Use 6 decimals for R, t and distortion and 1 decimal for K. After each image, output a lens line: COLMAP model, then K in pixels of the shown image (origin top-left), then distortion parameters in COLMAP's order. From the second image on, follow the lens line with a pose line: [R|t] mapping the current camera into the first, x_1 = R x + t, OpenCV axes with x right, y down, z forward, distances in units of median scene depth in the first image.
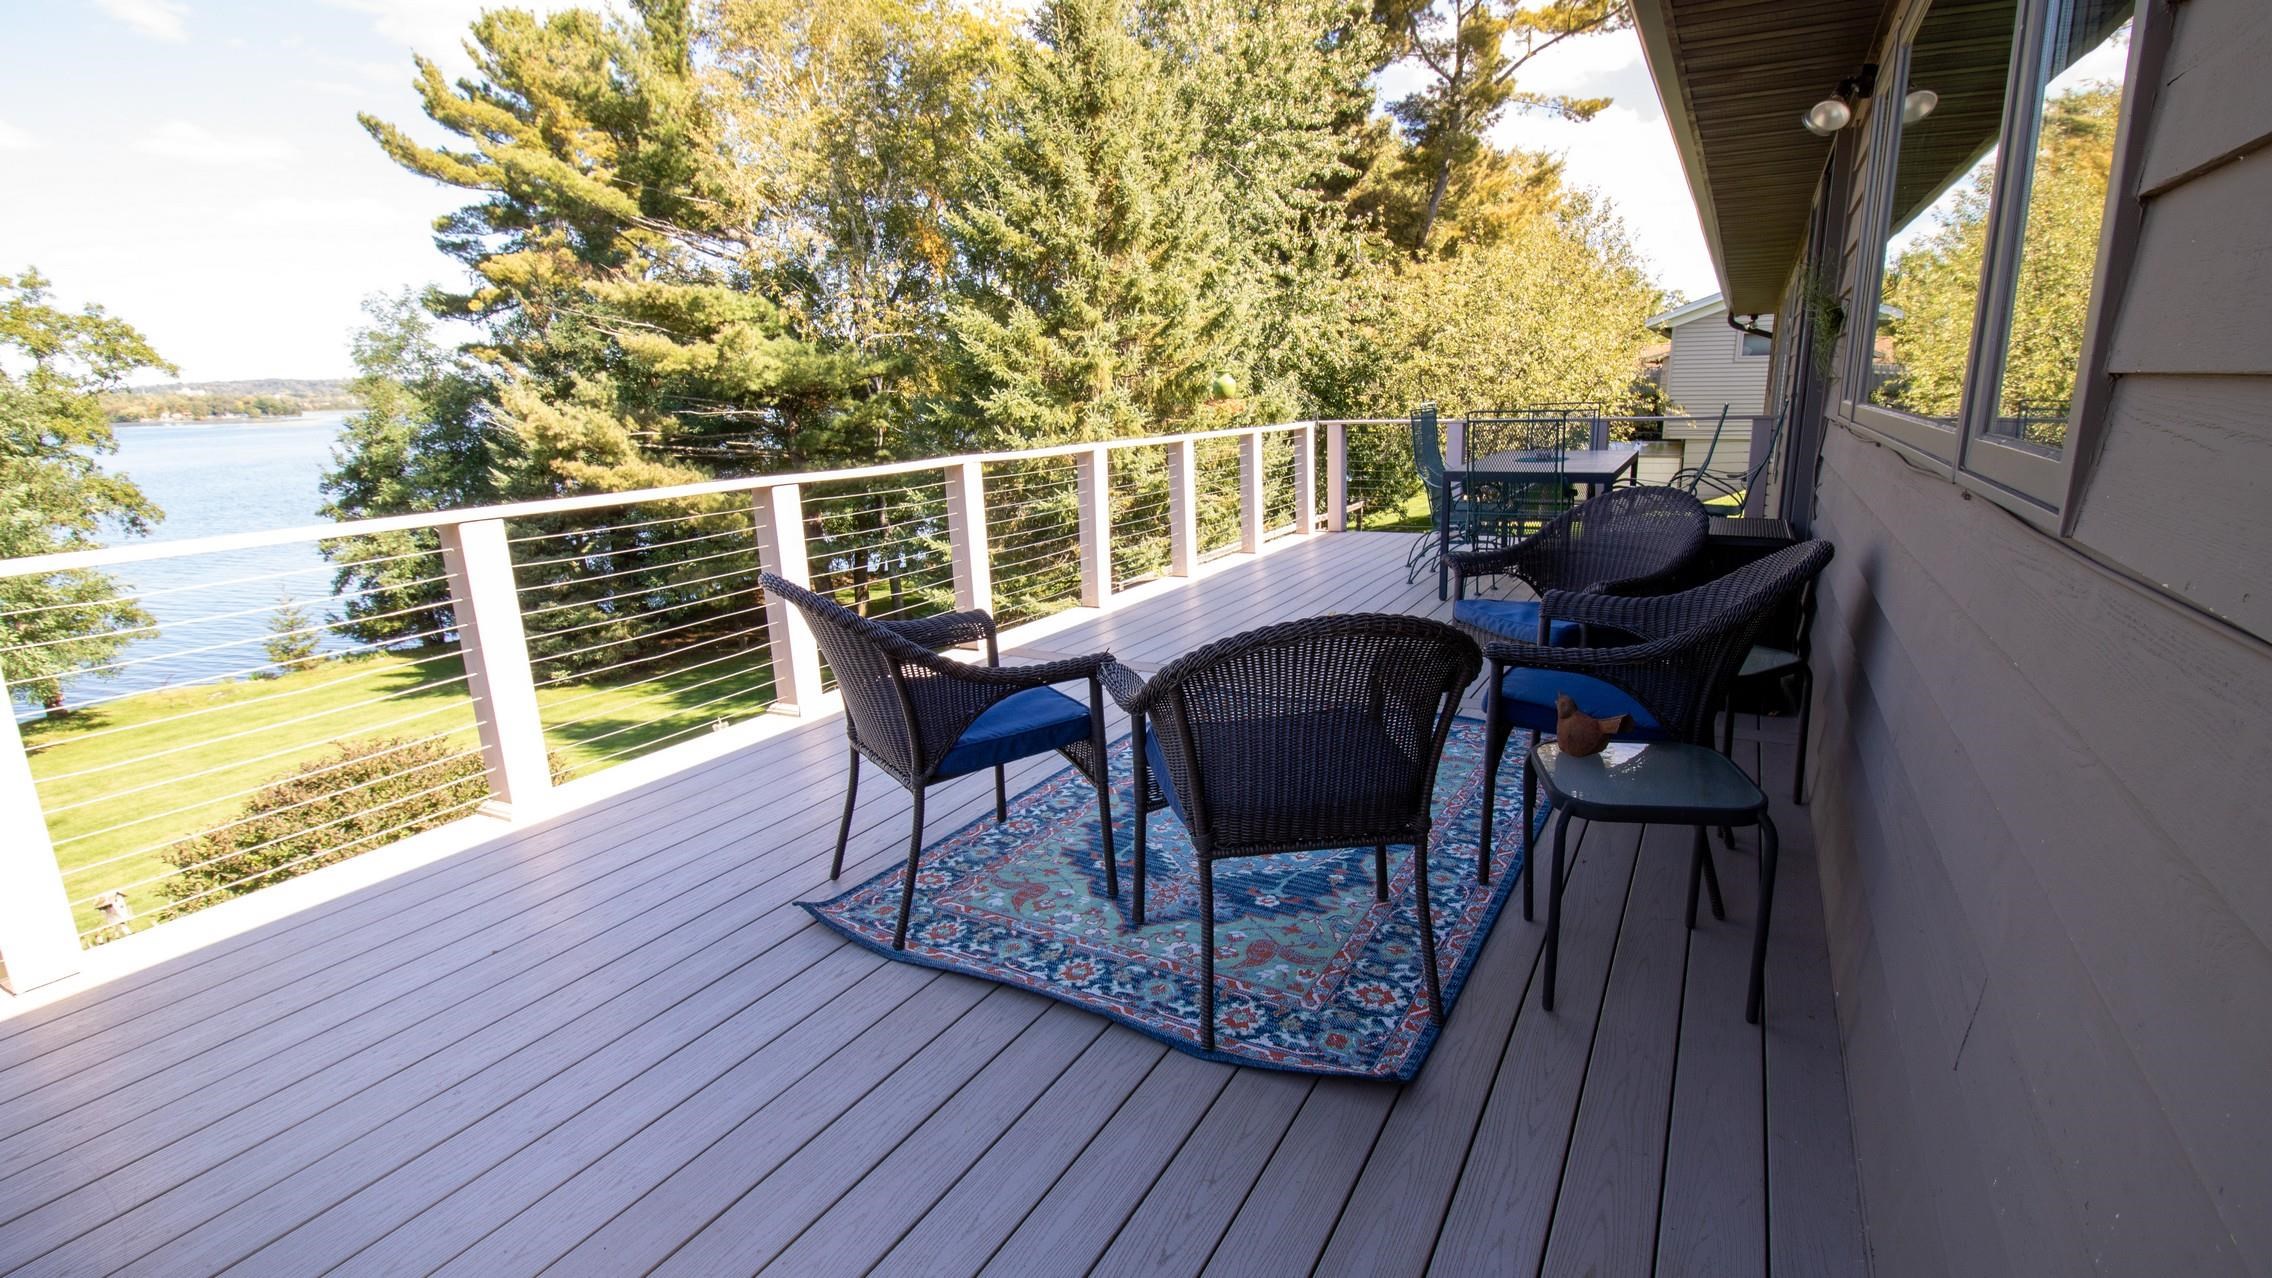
lens RADIAL K [[1061.1, 0, 1136.0], [0, 1061.1, 639.0], [0, 0, 1]] dist [0.004190, -0.014488]
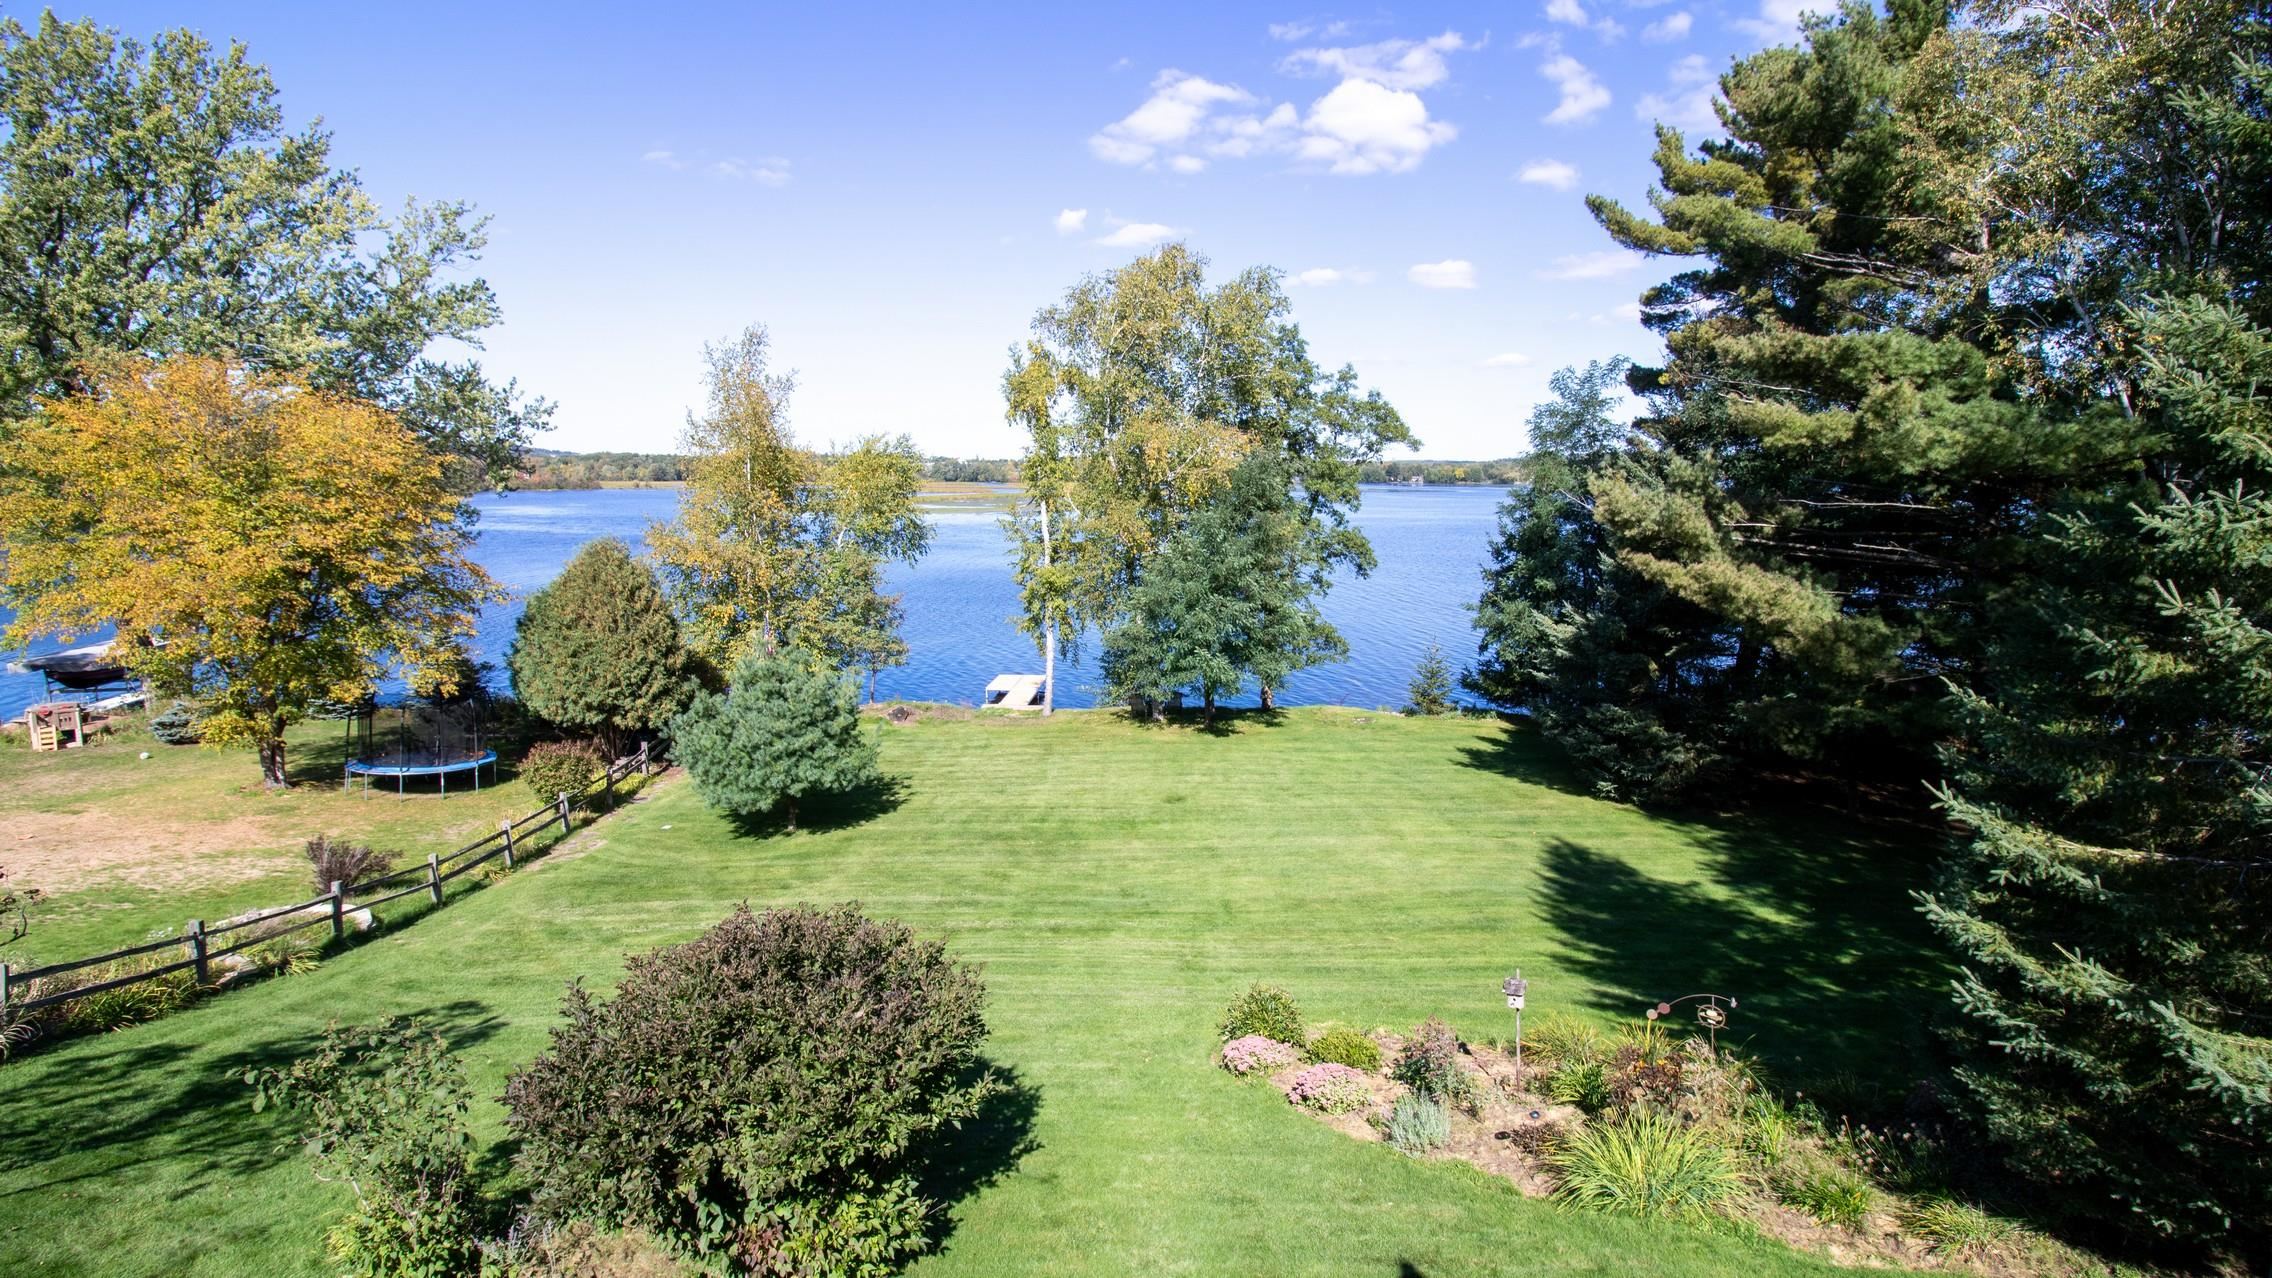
lens RADIAL K [[1061.1, 0, 1136.0], [0, 1061.1, 639.0], [0, 0, 1]] dist [0.004190, -0.014488]
pose [[0.469137, 0.156994, -0.869059, 0.015352], [-0.217066, 0.974382, 0.058844, -0.046706], [0.856033, 0.161037, 0.491196, 0.188124]]
